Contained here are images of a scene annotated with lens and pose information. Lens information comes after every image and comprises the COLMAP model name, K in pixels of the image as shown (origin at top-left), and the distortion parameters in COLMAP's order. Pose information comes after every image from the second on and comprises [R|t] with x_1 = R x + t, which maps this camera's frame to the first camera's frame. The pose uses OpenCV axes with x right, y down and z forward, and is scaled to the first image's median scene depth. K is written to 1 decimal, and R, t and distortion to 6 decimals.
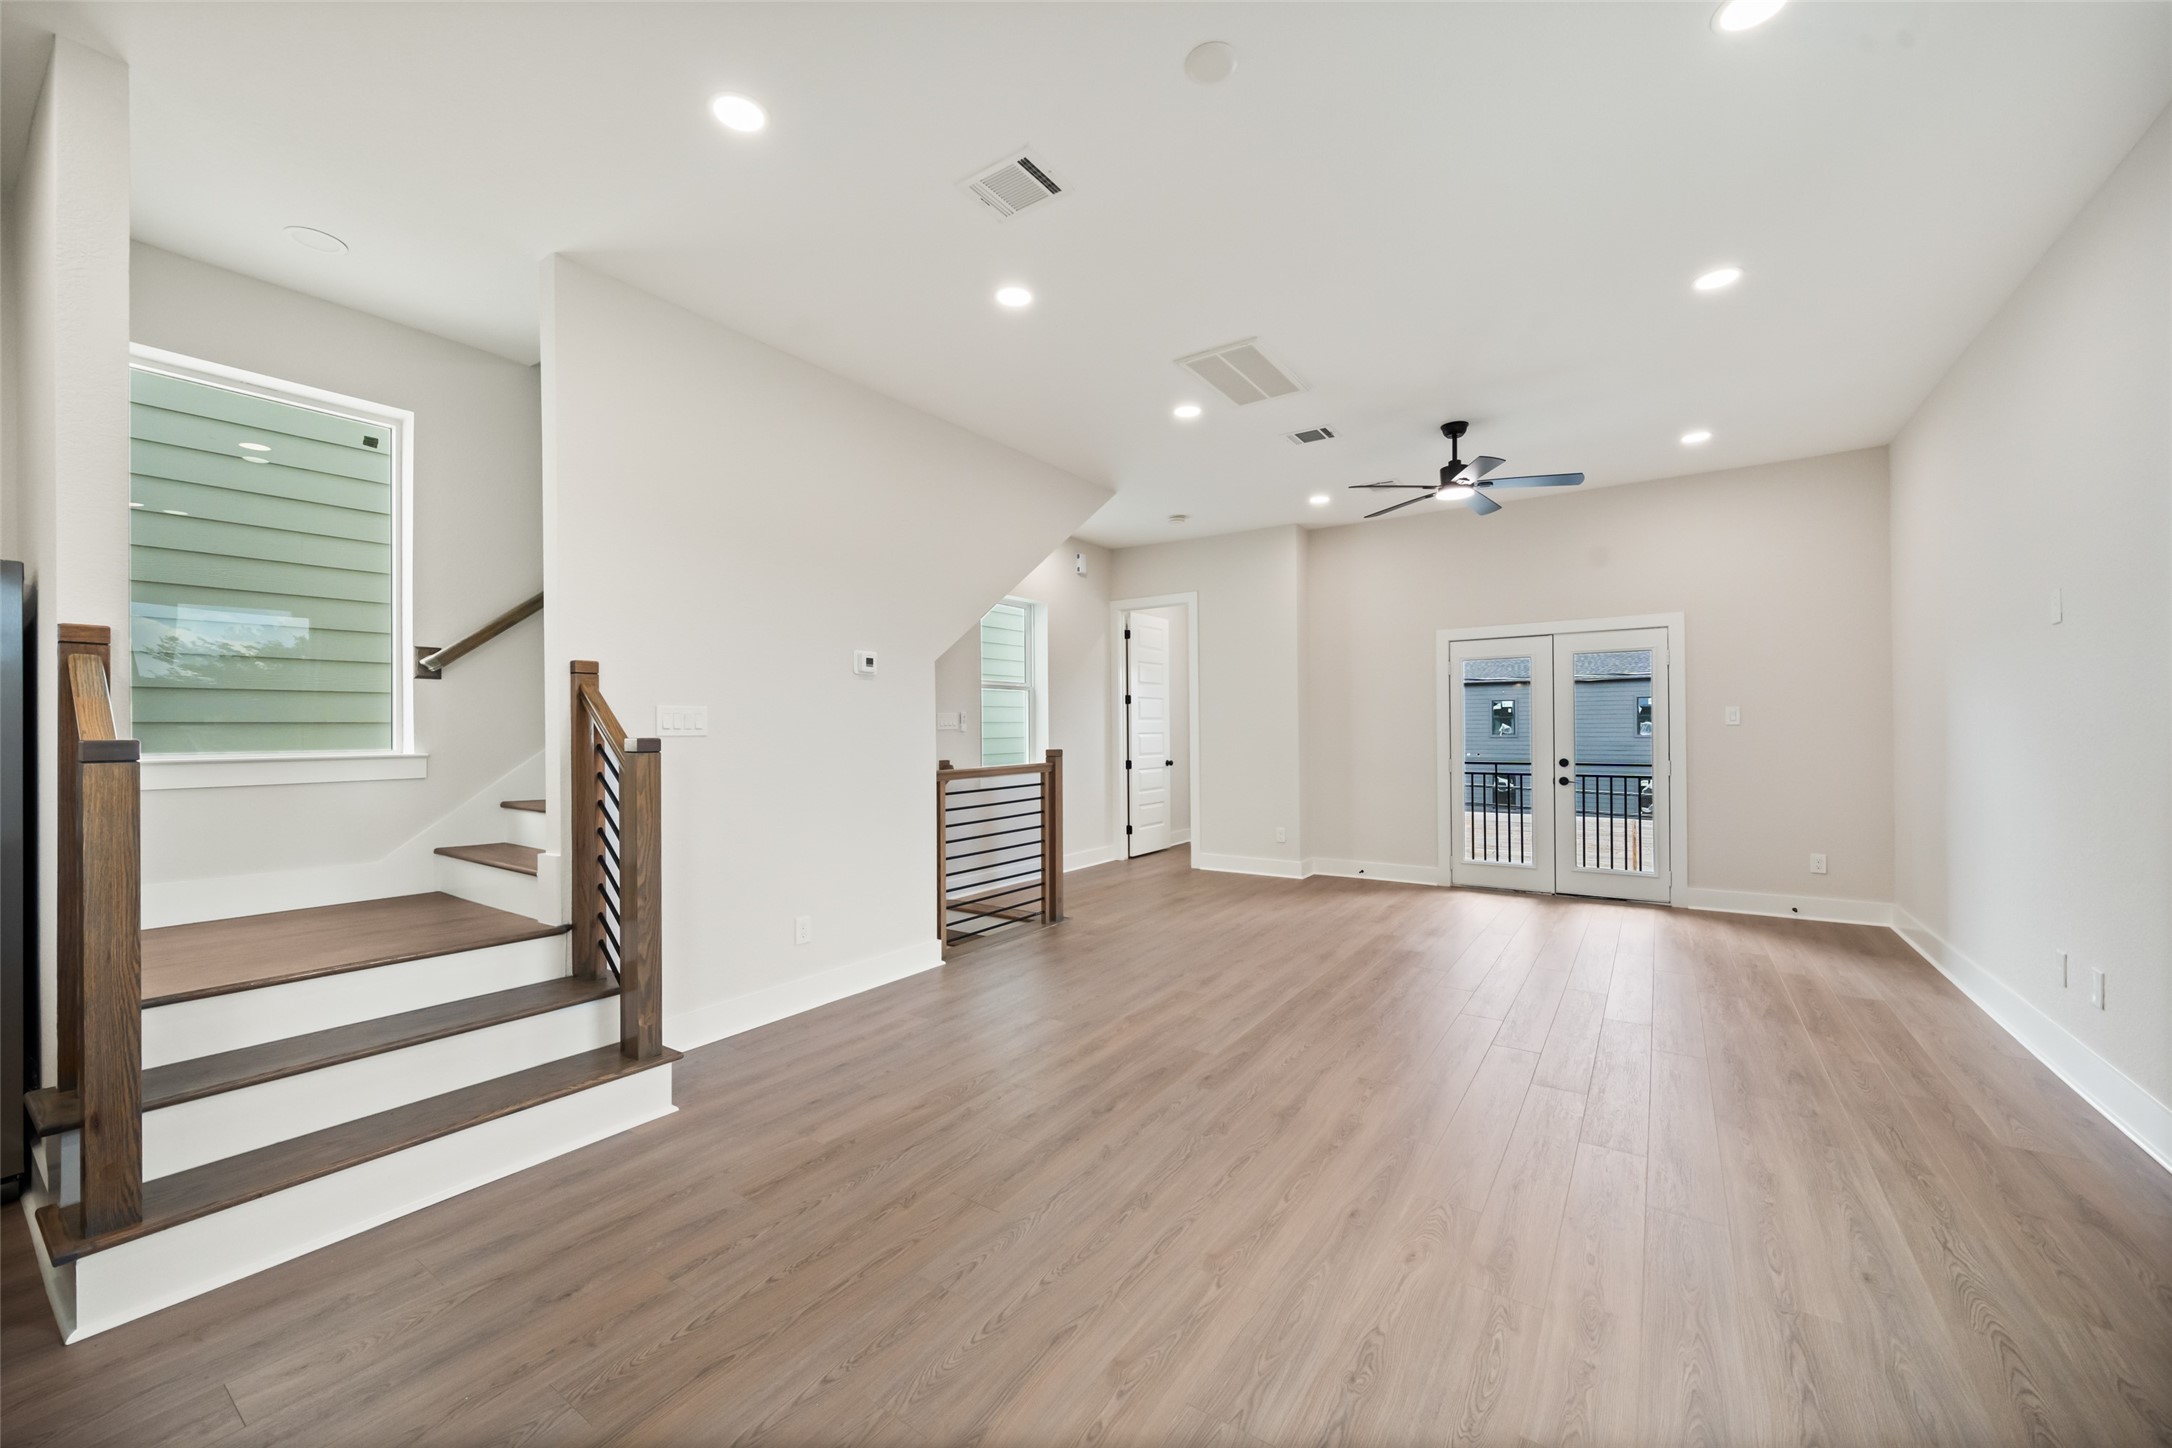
lens RADIAL K [[835.6, 0, 1088.4], [0, 835.6, 727.3], [0, 0, 1]] dist [-0.001448, -0.000073]
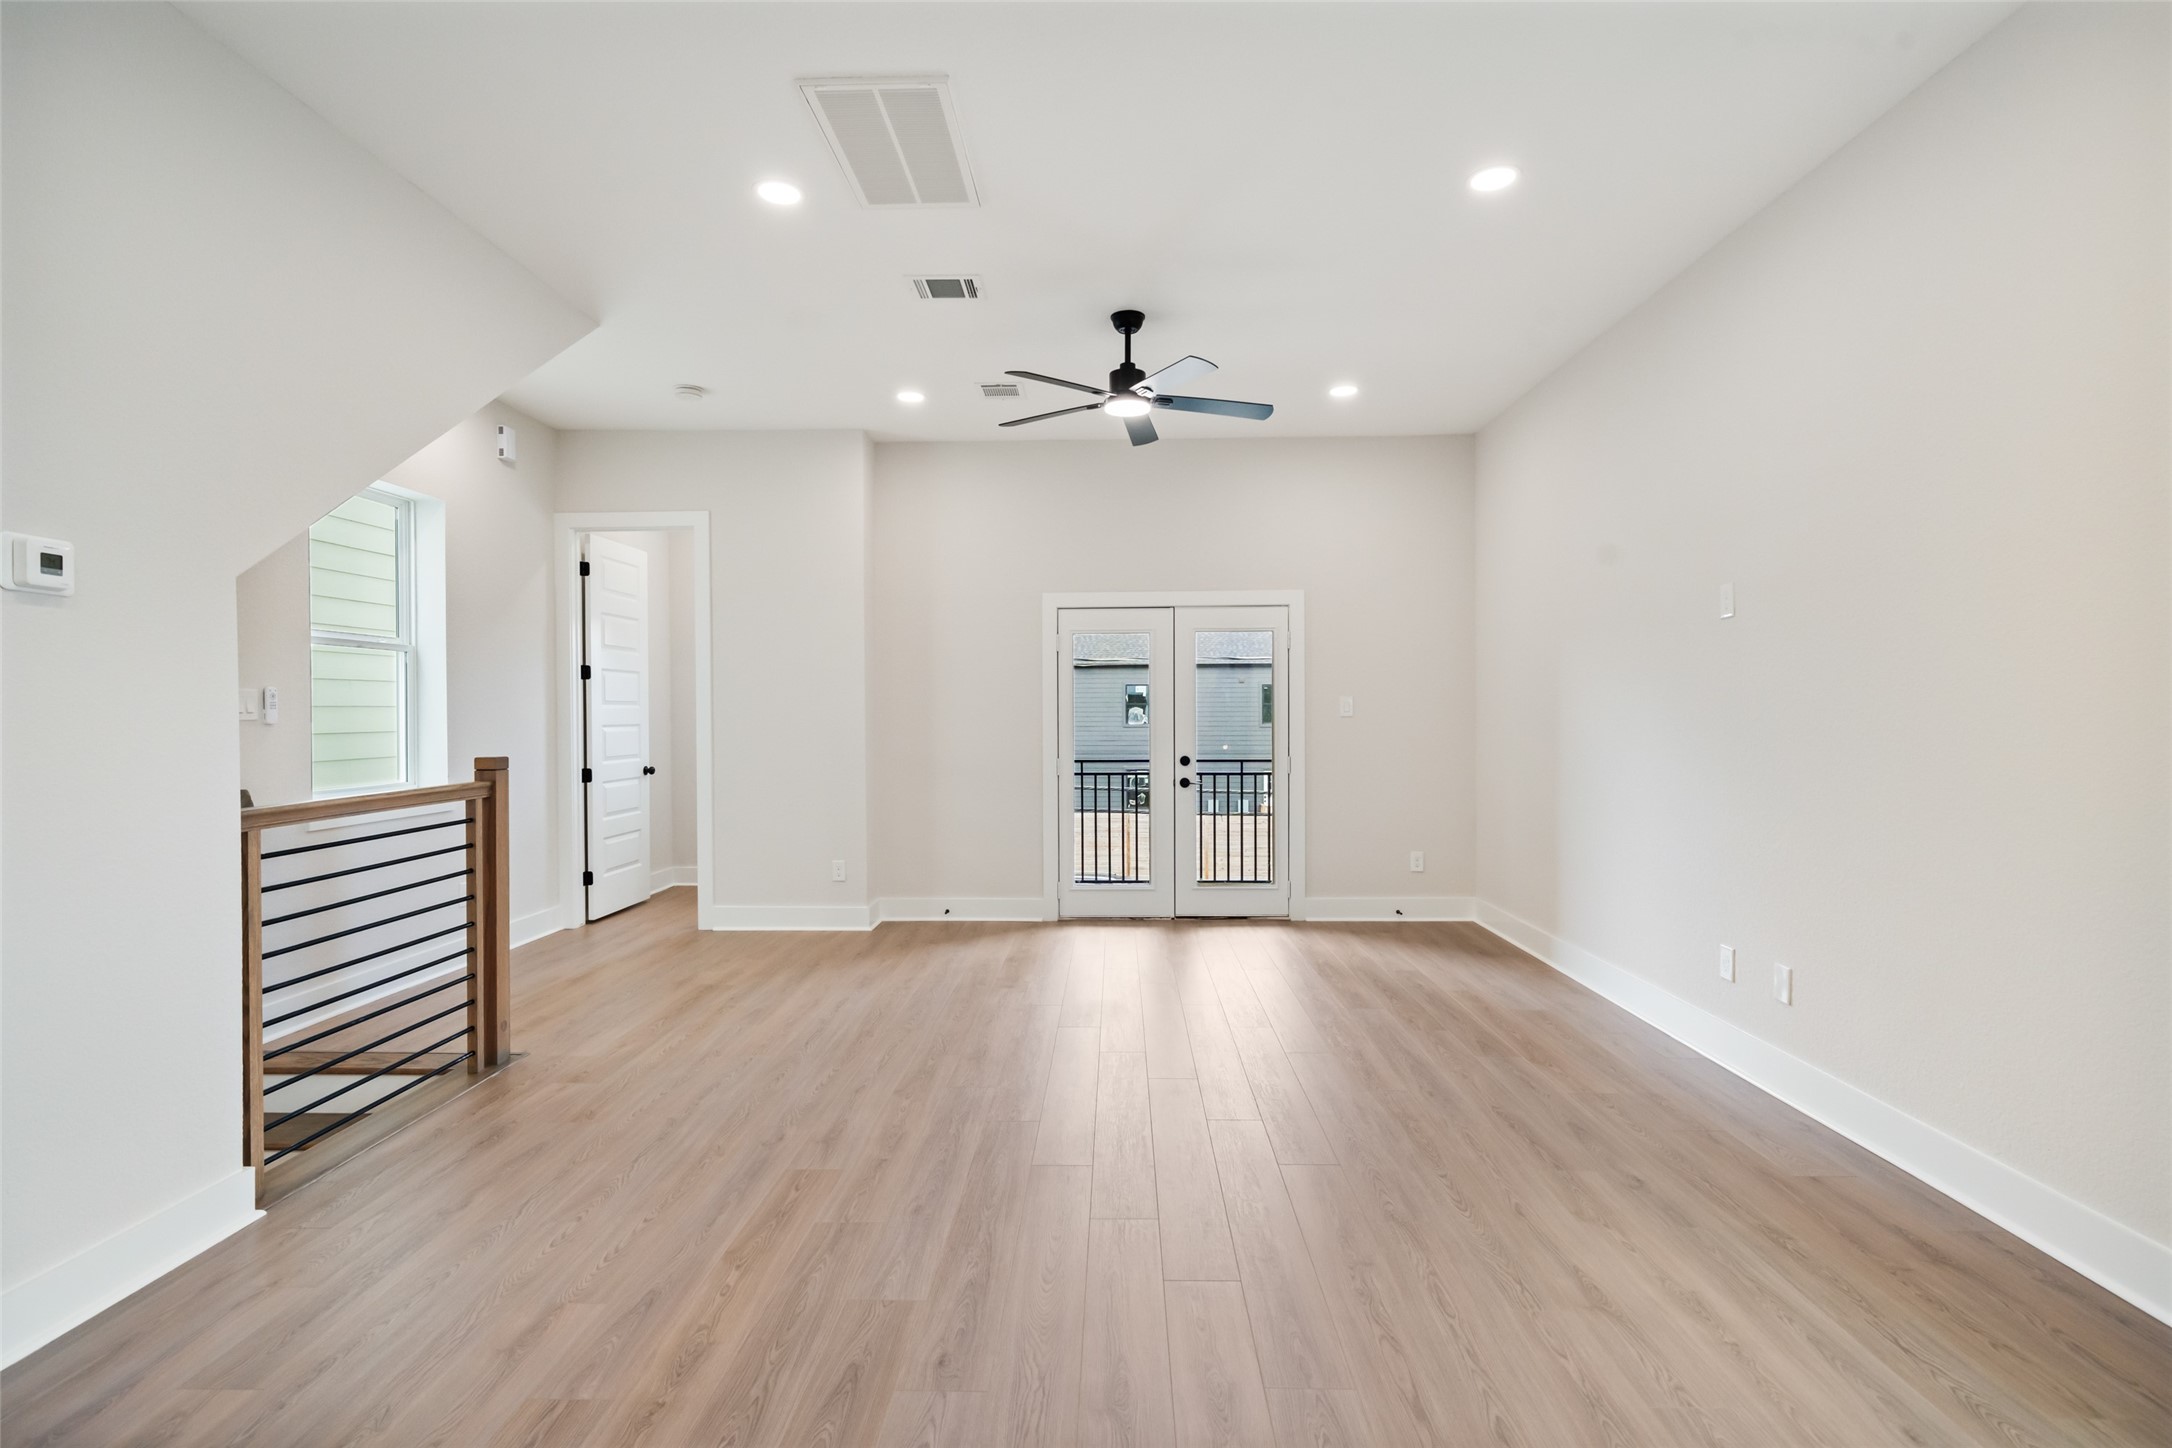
lens RADIAL K [[1023.6, 0, 1089.4], [0, 1023.6, 722.1], [0, 0, 1]] dist [0.001718, 0.000167]
pose [[0.839957, -0.000060, 0.542653, -0.077864], [-0.003919, 0.999973, 0.006176, -0.002613], [-0.542639, -0.007314, 0.839934, 0.213358]]
